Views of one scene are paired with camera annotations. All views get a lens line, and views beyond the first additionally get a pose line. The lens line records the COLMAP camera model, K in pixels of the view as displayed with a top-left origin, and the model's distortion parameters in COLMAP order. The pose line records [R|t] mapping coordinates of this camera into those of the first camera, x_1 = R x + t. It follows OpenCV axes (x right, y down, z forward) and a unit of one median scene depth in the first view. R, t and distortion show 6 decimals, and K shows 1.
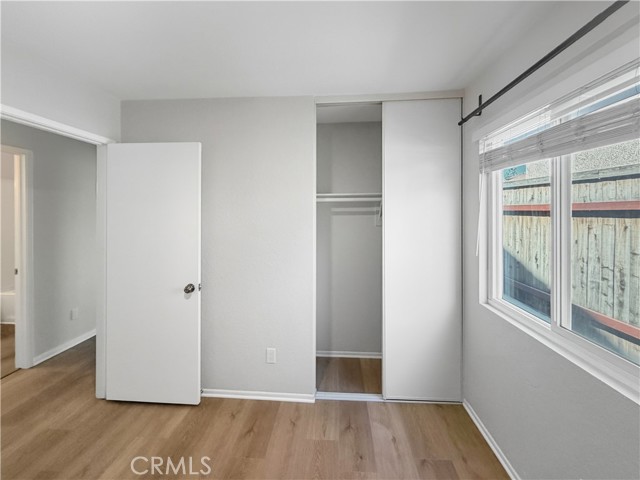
lens RADIAL K [[275.2, 0, 317.0], [0, 275.2, 215.4], [0, 0, 1]] dist [-0.001309, 0.000015]
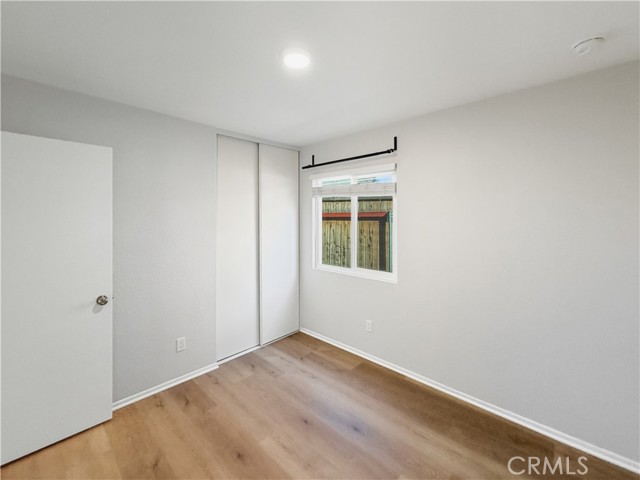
lens RADIAL K [[275.2, 0, 317.0], [0, 275.2, 215.4], [0, 0, 1]] dist [-0.001309, 0.000015]
pose [[0.637356, 0.004802, 0.770555, -0.706631], [0.001109, 0.999974, -0.007149, -0.018126], [-0.770569, 0.005411, 0.637334, -0.172605]]
